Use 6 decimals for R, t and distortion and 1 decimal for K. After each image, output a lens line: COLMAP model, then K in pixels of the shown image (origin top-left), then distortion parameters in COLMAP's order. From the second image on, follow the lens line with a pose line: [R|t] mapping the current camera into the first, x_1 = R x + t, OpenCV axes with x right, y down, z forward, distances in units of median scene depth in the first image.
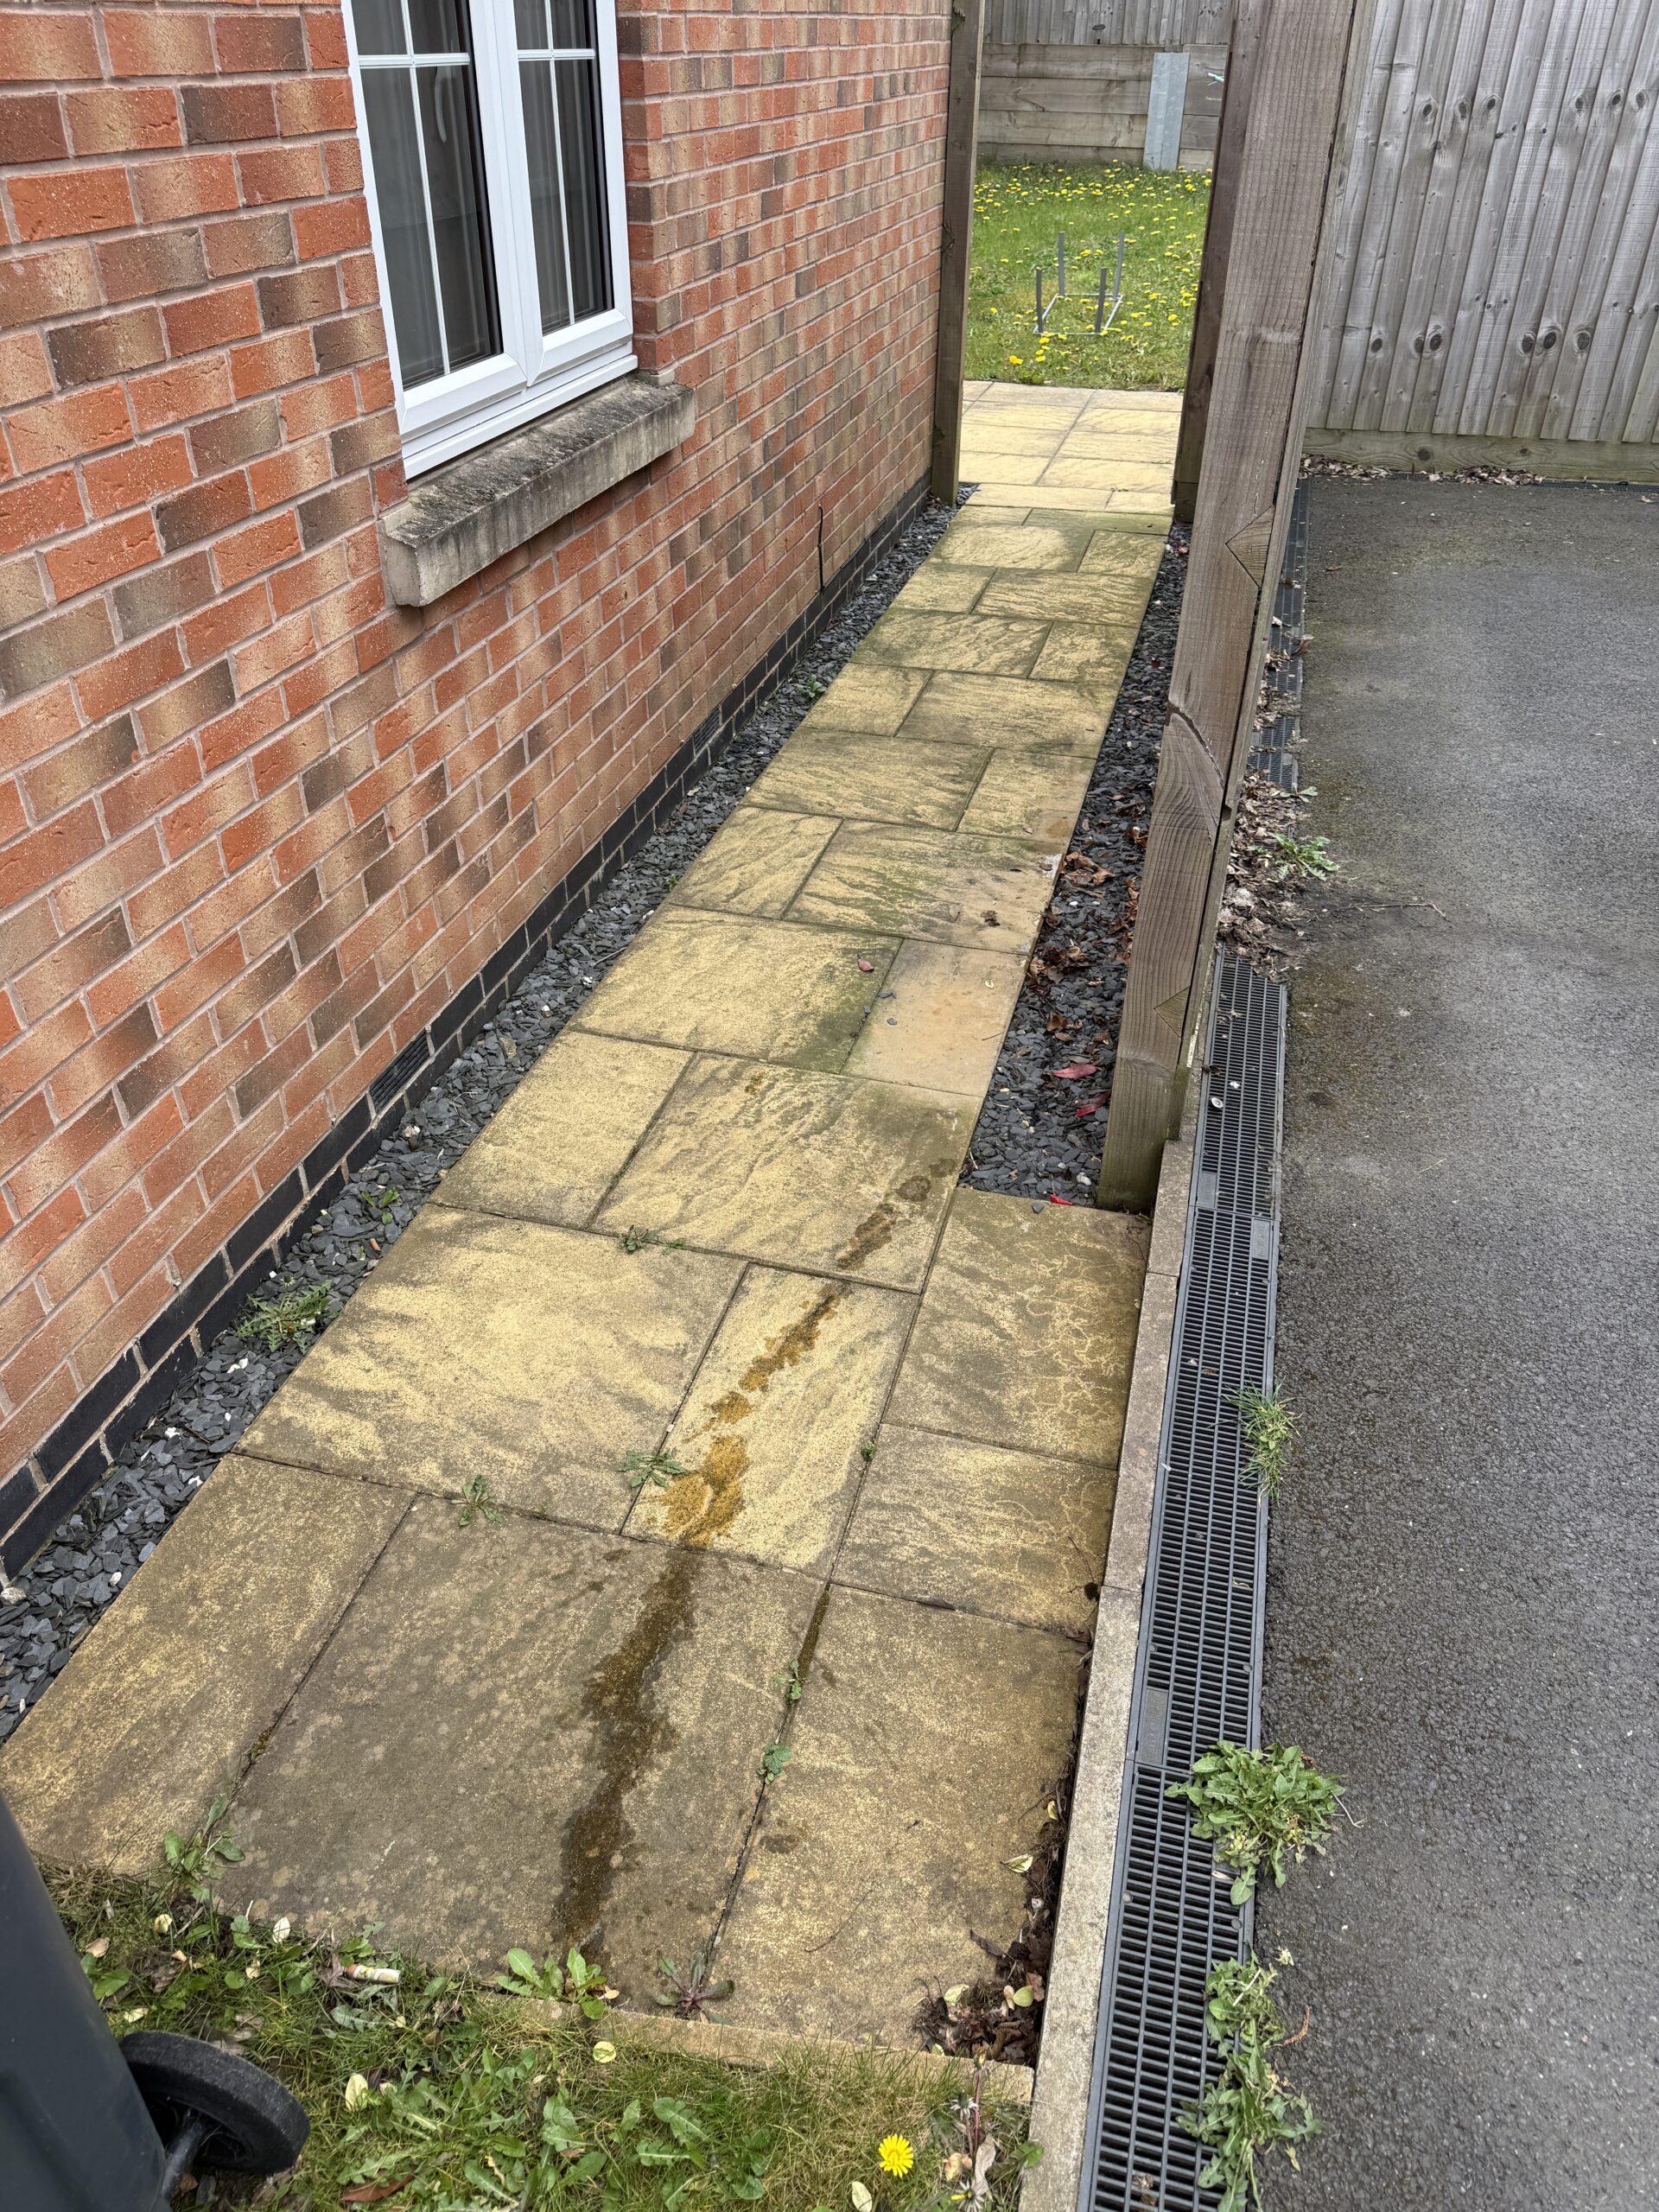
lens RADIAL K [[1571.4, 0, 826.5], [0, 1571.4, 1111.6], [0, 0, 1]] dist [0.017866, -0.015929]
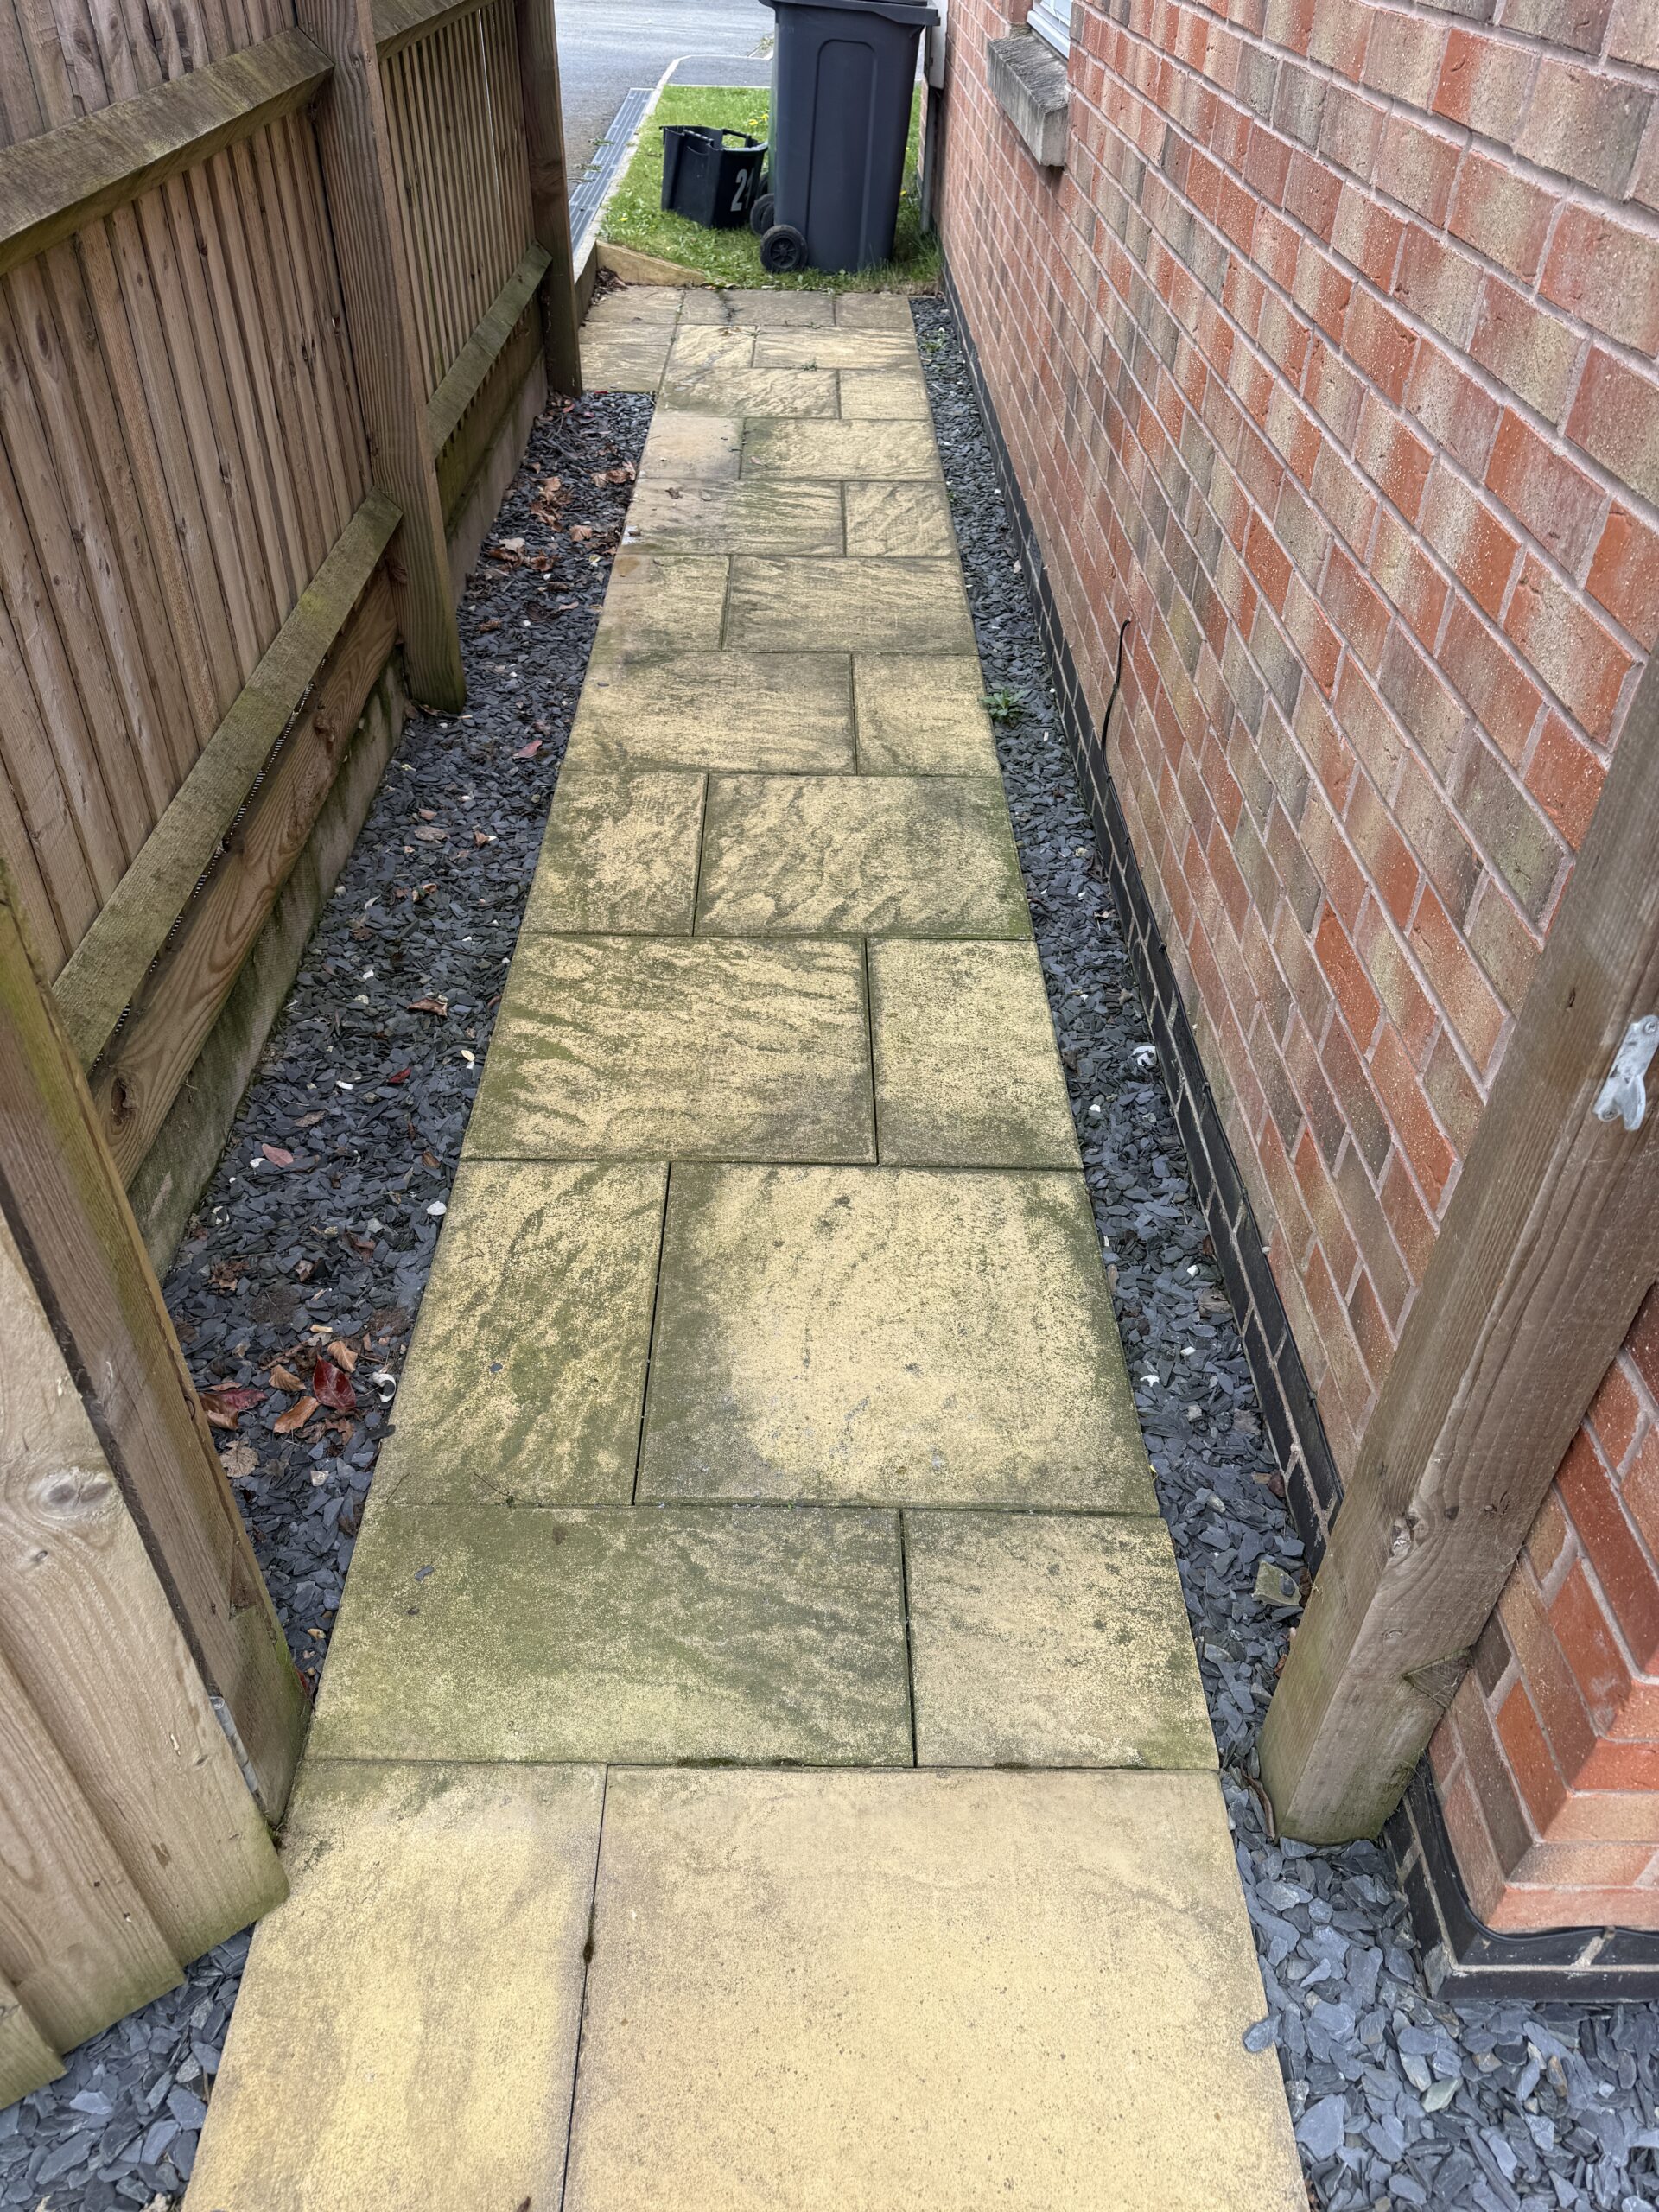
lens RADIAL K [[1571.4, 0, 826.5], [0, 1571.4, 1111.6], [0, 0, 1]] dist [0.017866, -0.015929]
pose [[-0.962983, 0.150284, -0.223782, 0.381408], [-0.177318, 0.272122, 0.945784, -1.320133], [0.203032, 0.950455, -0.235401, 2.017623]]
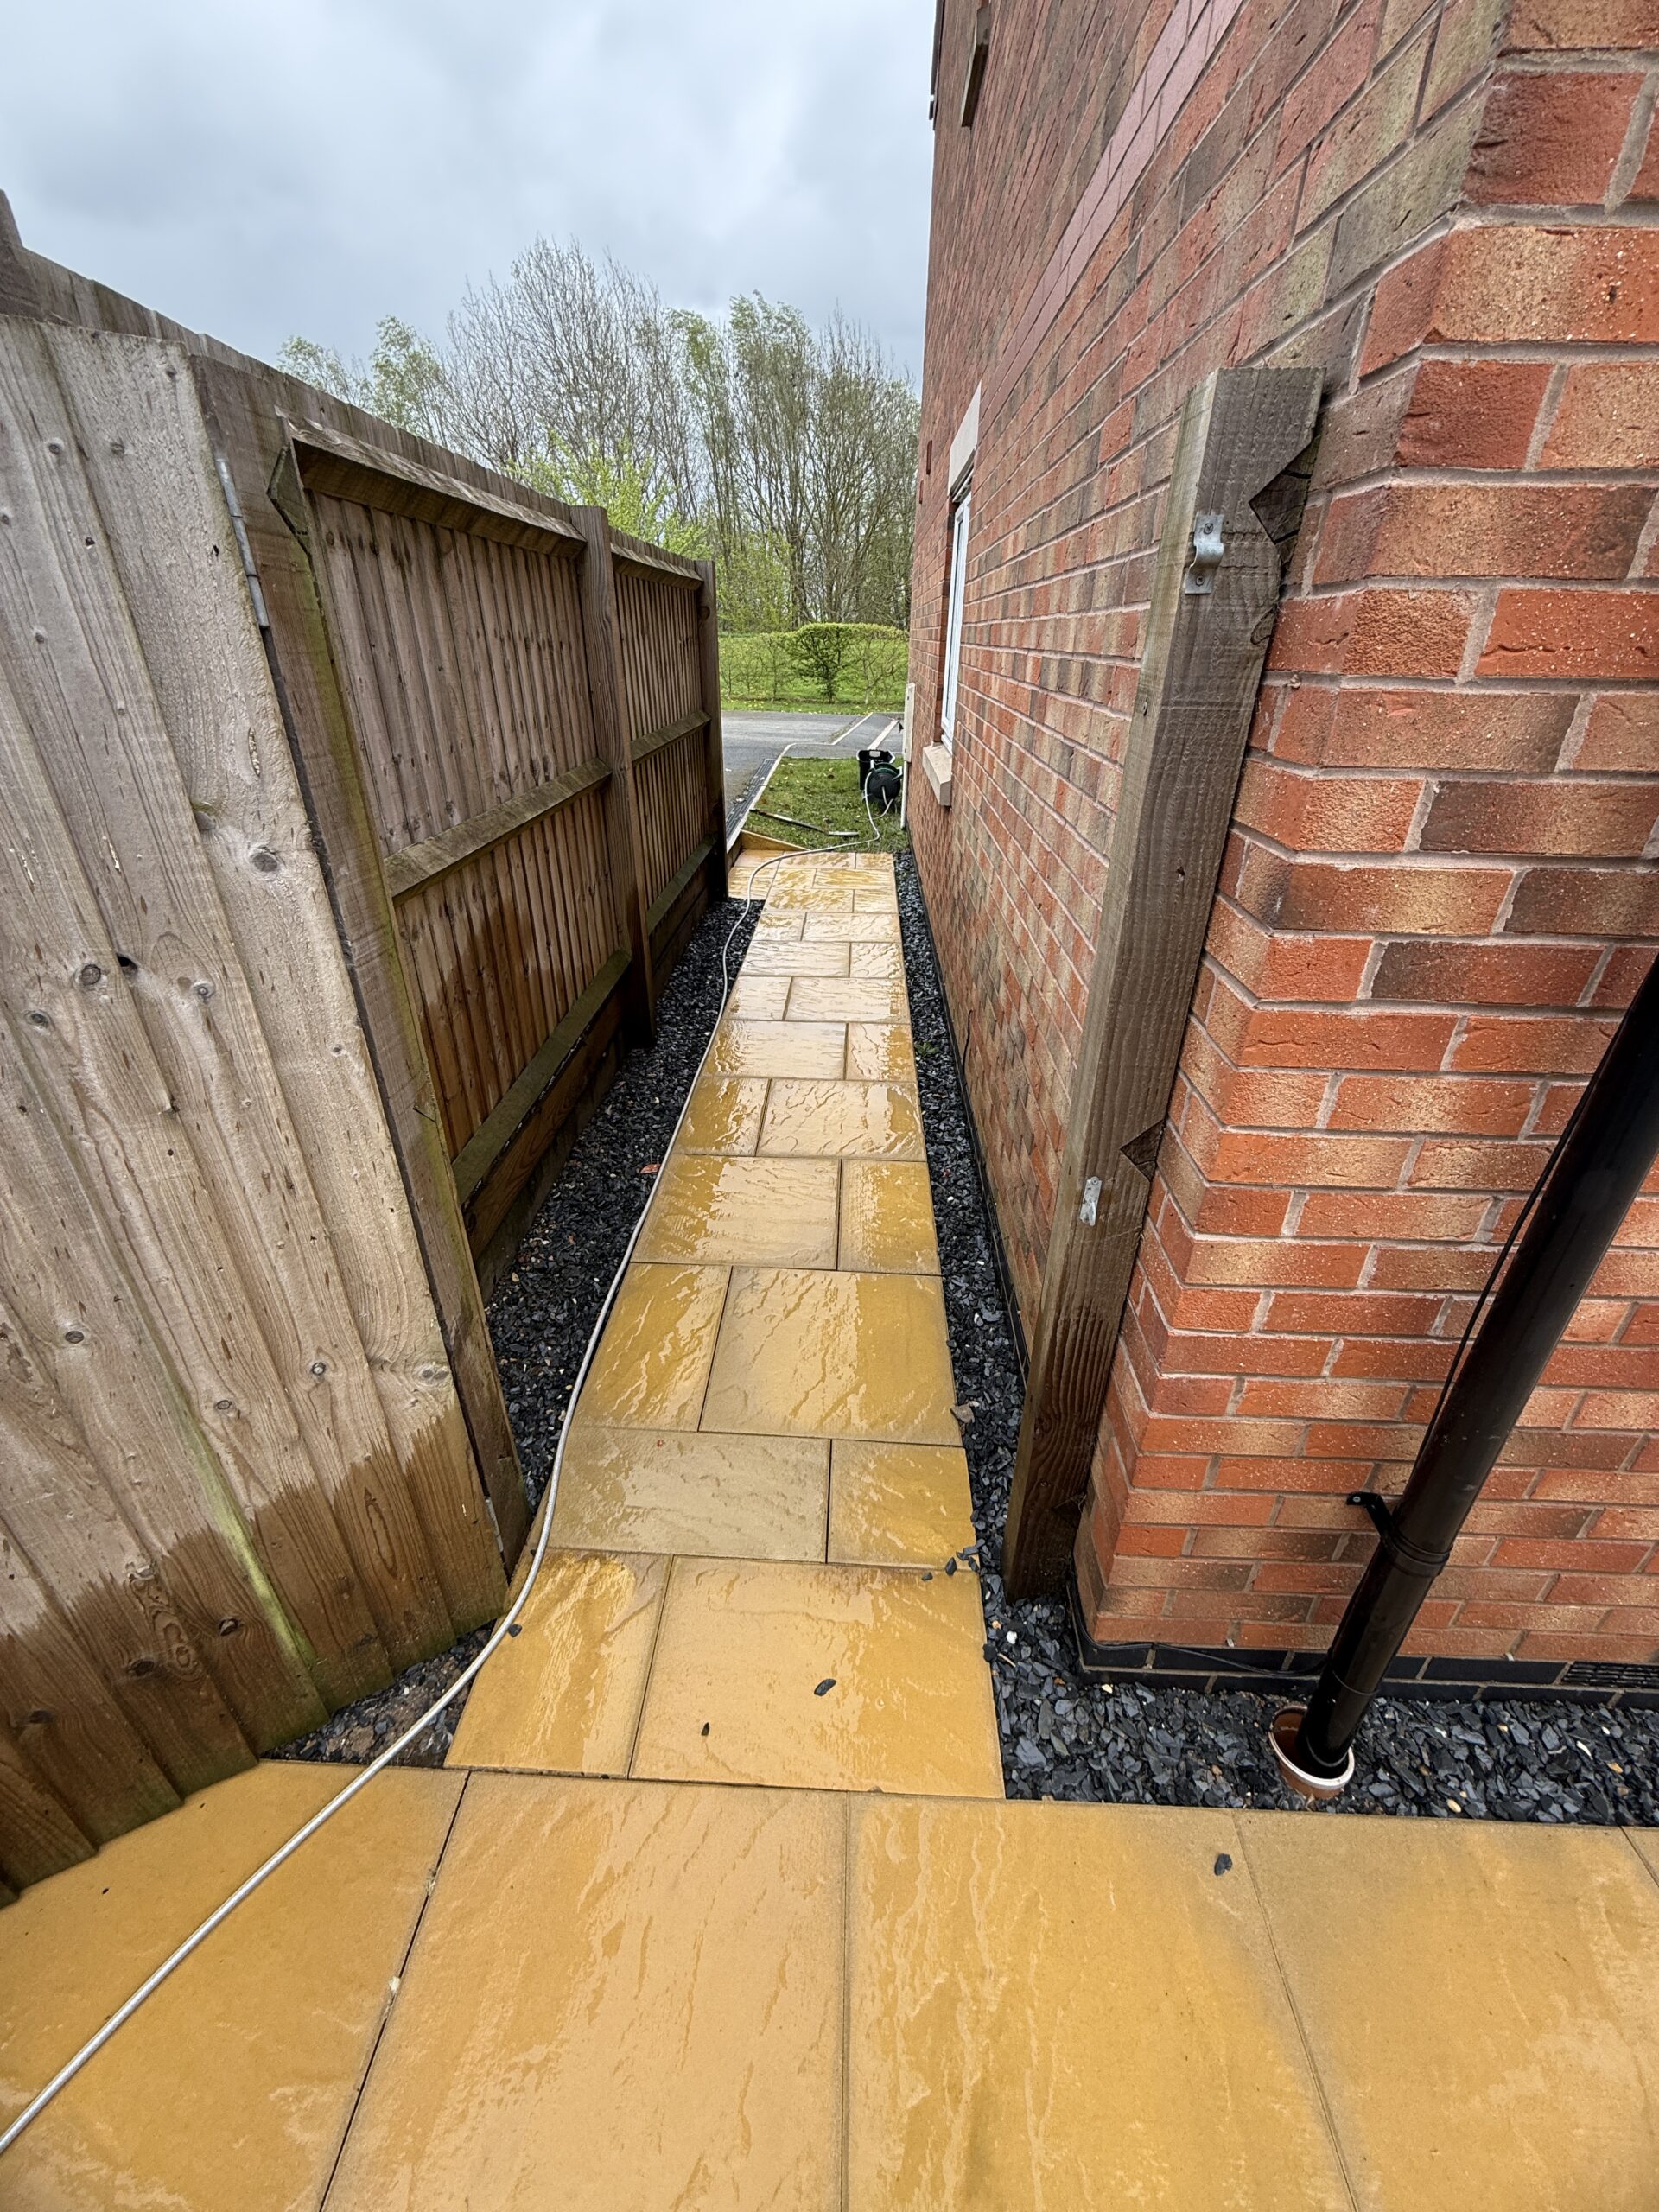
lens RADIAL K [[880.8, 0, 821.9], [0, 880.8, 1103.3], [0, 0, 1]] dist [0.000759, 0.000266]
pose [[-0.976792, 0.089280, -0.194697, 0.355340], [-0.135820, 0.444691, 0.885326, -1.437657], [0.165622, 0.891223, -0.422245, 2.089092]]
